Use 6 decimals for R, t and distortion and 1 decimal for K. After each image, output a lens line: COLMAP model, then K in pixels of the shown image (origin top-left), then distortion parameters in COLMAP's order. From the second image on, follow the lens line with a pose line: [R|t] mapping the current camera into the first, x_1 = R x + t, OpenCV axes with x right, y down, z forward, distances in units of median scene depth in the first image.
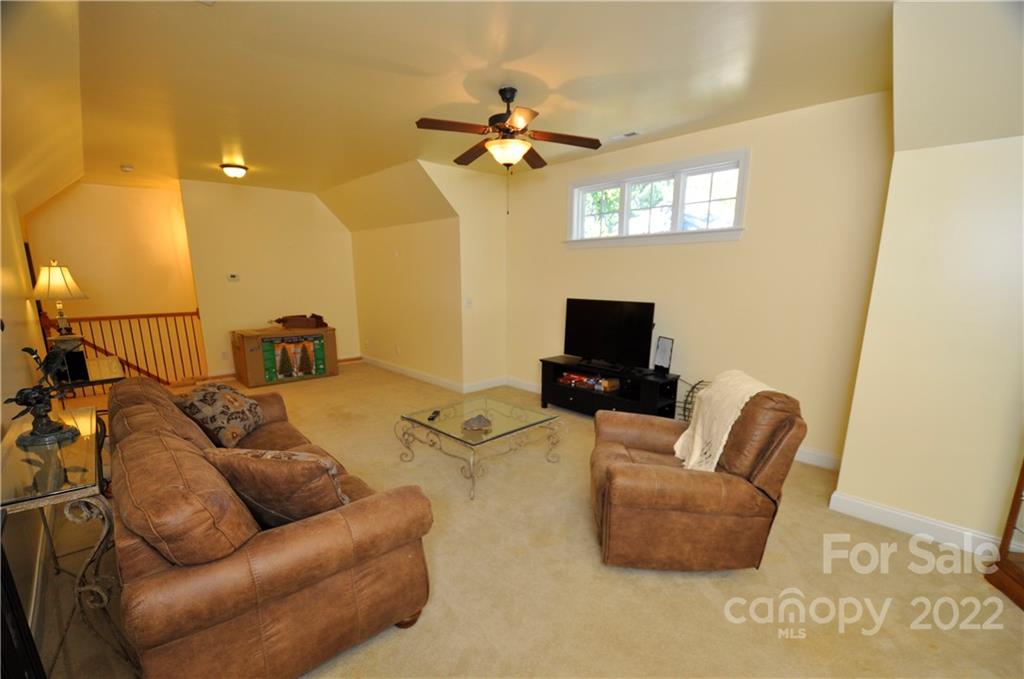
lens RADIAL K [[449.2, 0, 512.1], [0, 449.2, 374.8], [0, 0, 1]] dist [0.024246, -0.024996]
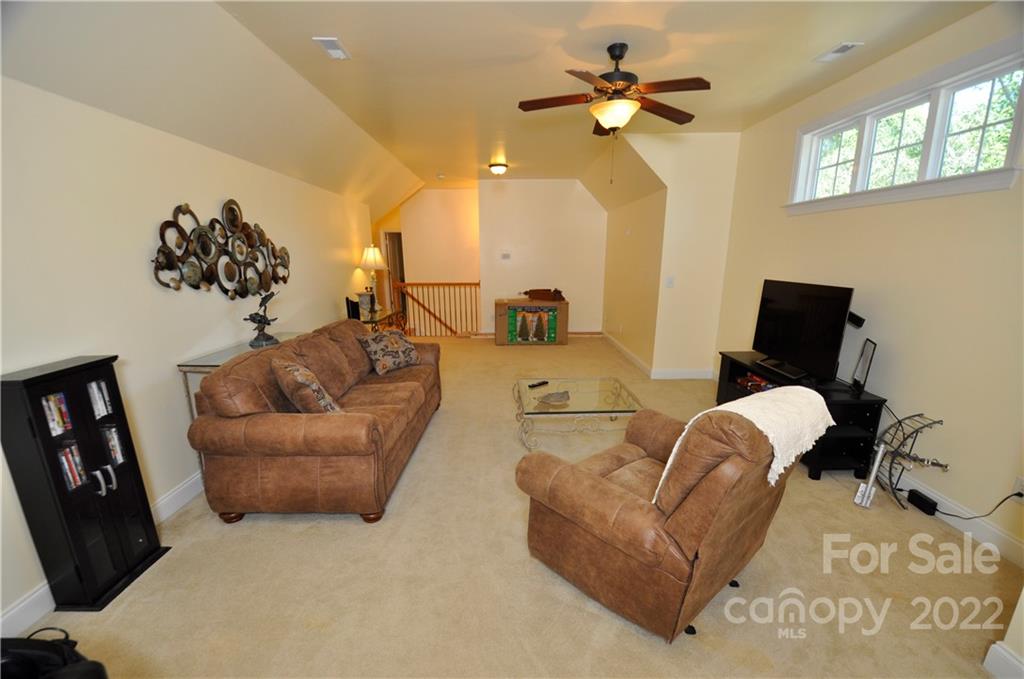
lens RADIAL K [[449.2, 0, 512.1], [0, 449.2, 374.8], [0, 0, 1]] dist [0.024246, -0.024996]
pose [[0.737258, 0.168233, -0.654330, 0.320154], [-0.140869, 0.985493, 0.094654, -0.016110], [0.660762, 0.022390, 0.750262, 0.106847]]
